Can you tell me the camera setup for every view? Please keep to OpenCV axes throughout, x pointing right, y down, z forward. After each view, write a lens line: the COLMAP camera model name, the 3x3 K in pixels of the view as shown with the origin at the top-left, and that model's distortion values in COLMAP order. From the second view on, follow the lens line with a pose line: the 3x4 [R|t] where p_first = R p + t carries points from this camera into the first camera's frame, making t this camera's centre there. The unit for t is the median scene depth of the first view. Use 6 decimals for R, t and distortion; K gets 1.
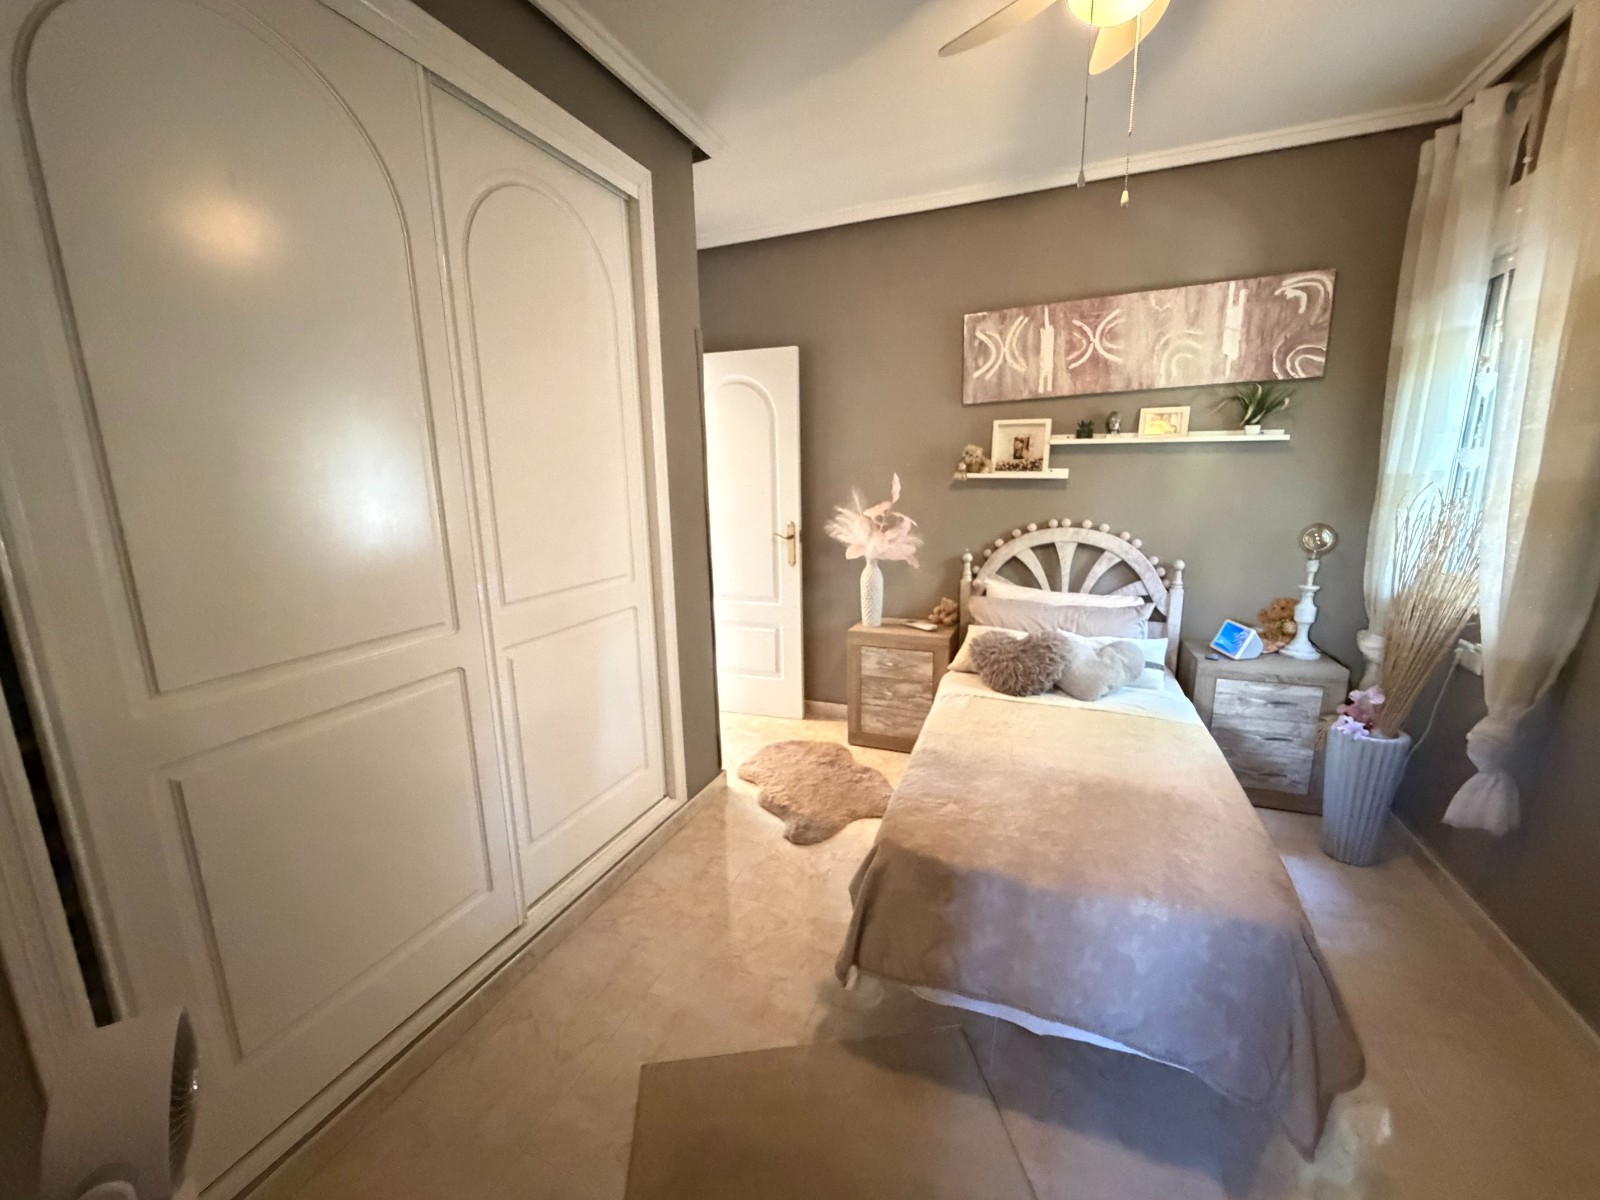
lens RADIAL K [[642.0, 0, 795.3], [0, 642.0, 602.8], [0, 0, 1]] dist [0.001313, -0.000421]
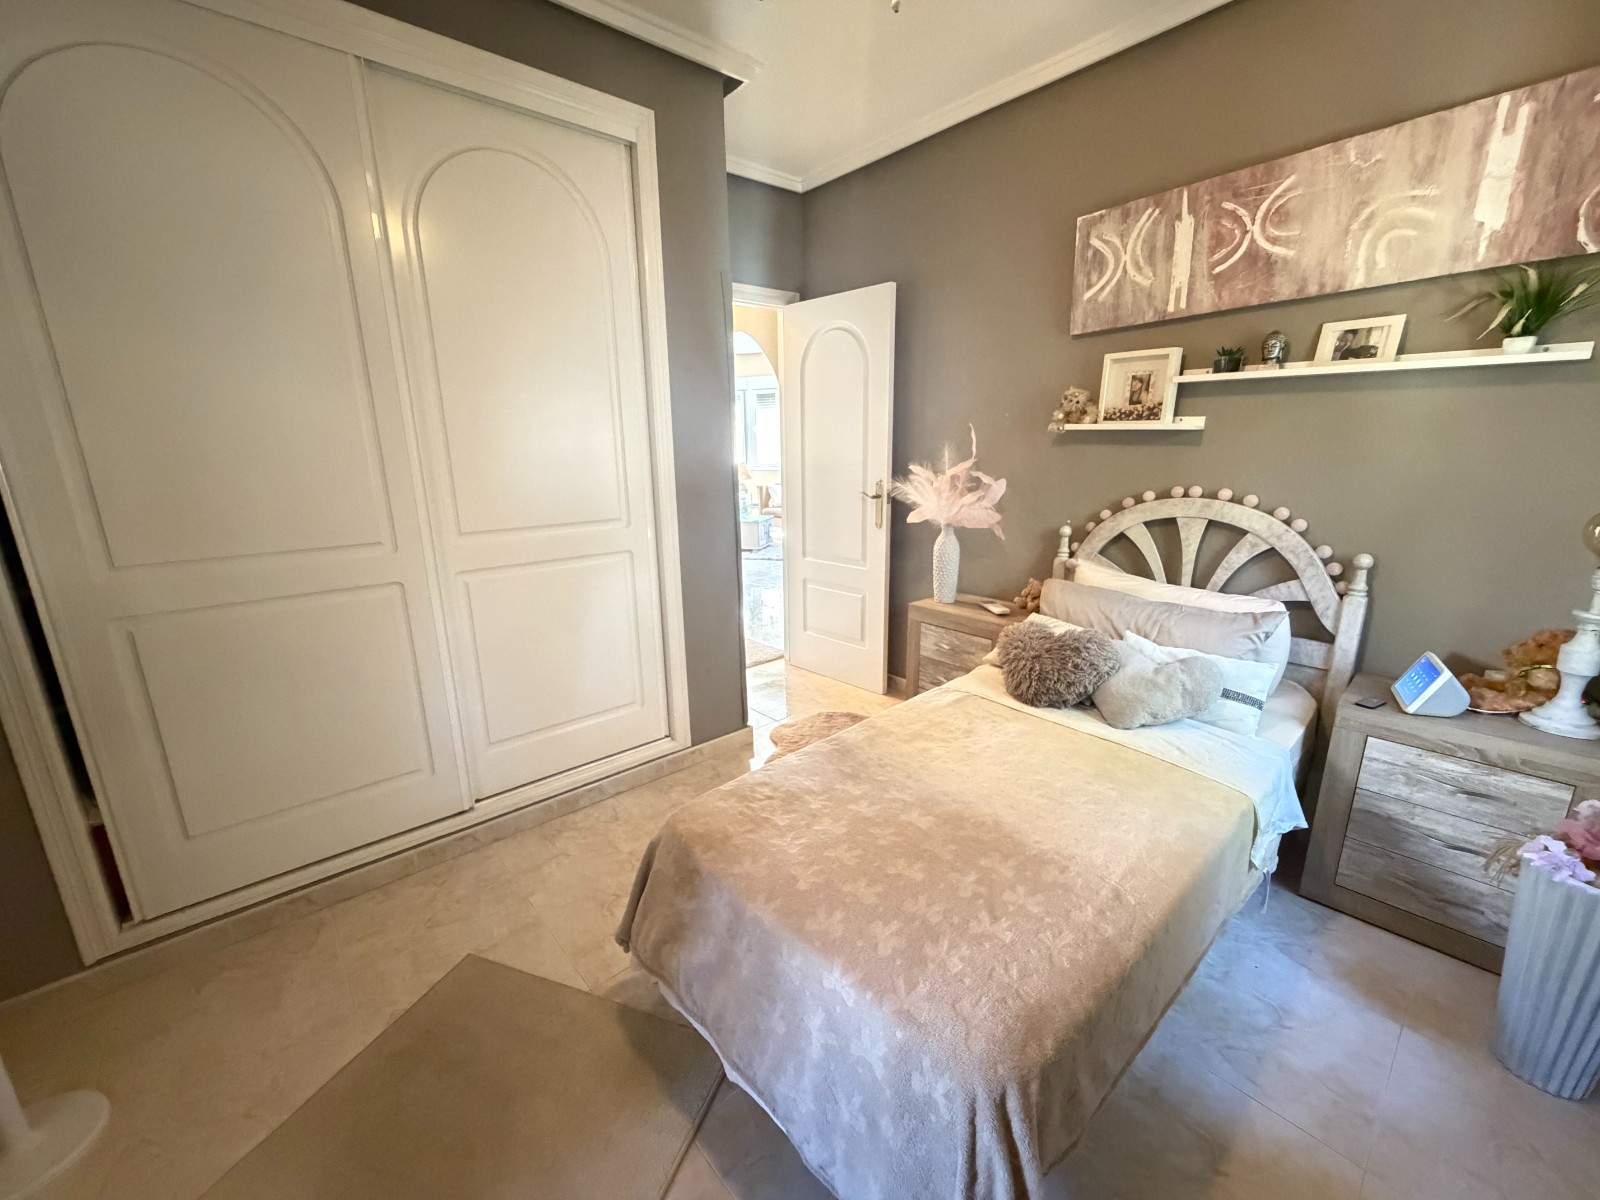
lens RADIAL K [[642.0, 0, 796.2], [0, 642.0, 602.4], [0, 0, 1]] dist [0.001313, -0.000421]
pose [[0.892139, 0.116212, -0.436559, 0.385696], [-0.093135, 0.992901, 0.073981, -0.011340], [0.442057, -0.025343, 0.896629, 0.149697]]
